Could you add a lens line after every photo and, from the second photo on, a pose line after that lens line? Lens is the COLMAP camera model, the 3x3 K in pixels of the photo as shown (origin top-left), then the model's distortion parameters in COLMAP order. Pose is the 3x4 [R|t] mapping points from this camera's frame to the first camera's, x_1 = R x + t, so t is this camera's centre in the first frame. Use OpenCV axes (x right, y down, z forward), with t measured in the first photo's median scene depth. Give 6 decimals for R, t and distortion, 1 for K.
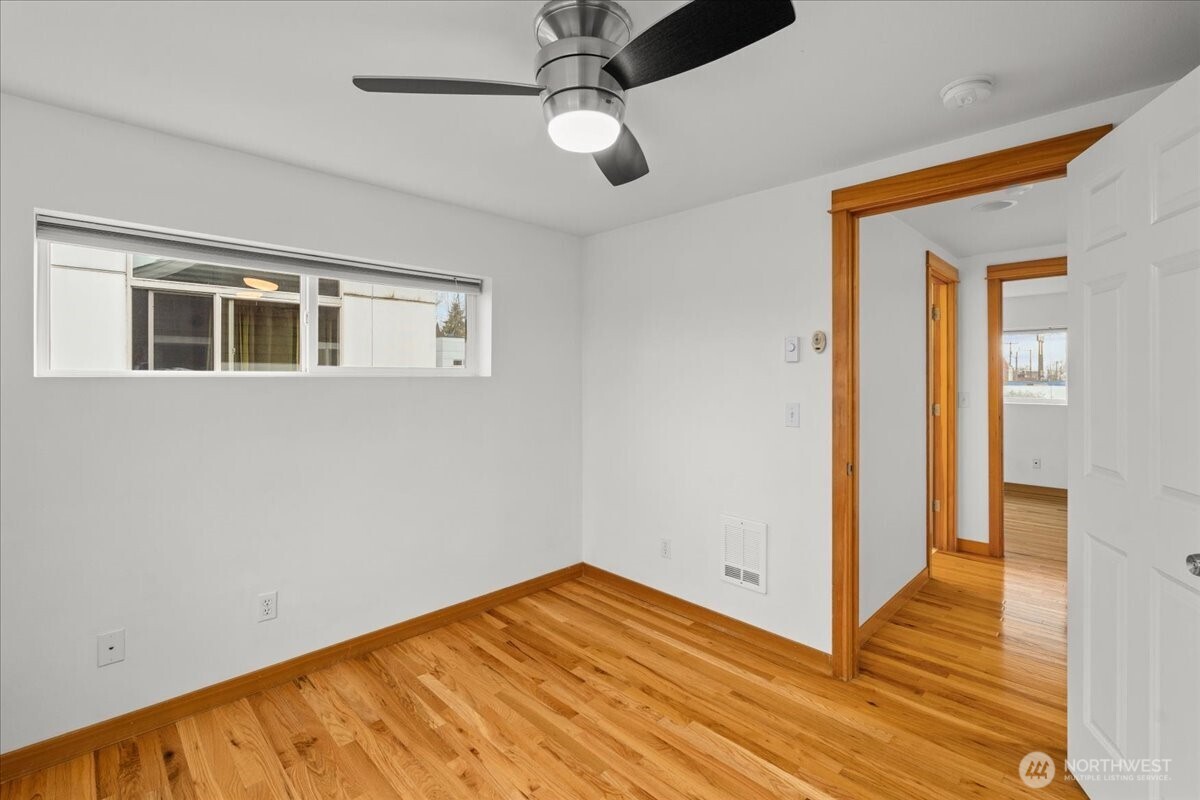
lens RADIAL K [[529.0, 0, 599.7], [0, 529.0, 381.7], [0, 0, 1]] dist [-0.002216, 0.000311]
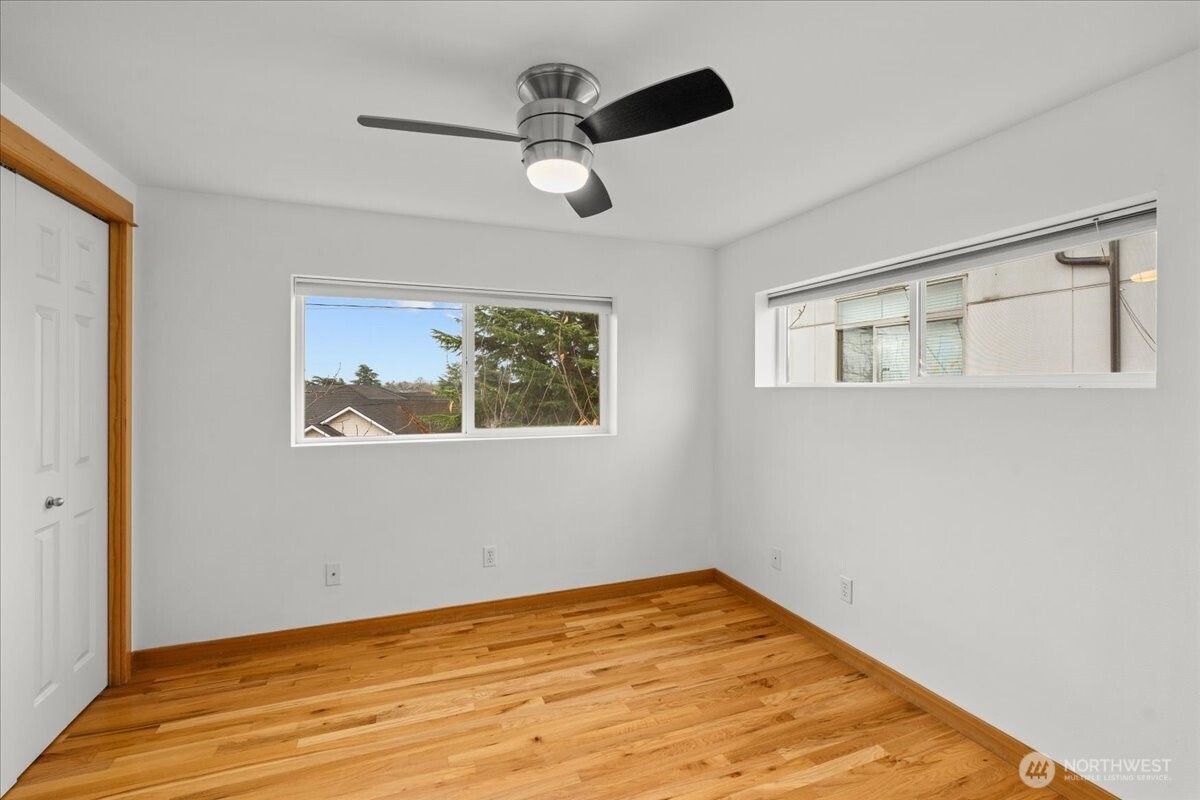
lens RADIAL K [[529.0, 0, 599.7], [0, 529.0, 381.7], [0, 0, 1]] dist [-0.002216, 0.000311]
pose [[-0.394022, -0.014186, -0.918992, 0.714579], [-0.020110, 0.999775, -0.006811, -0.000389], [0.918881, 0.015797, -0.394218, 1.086153]]
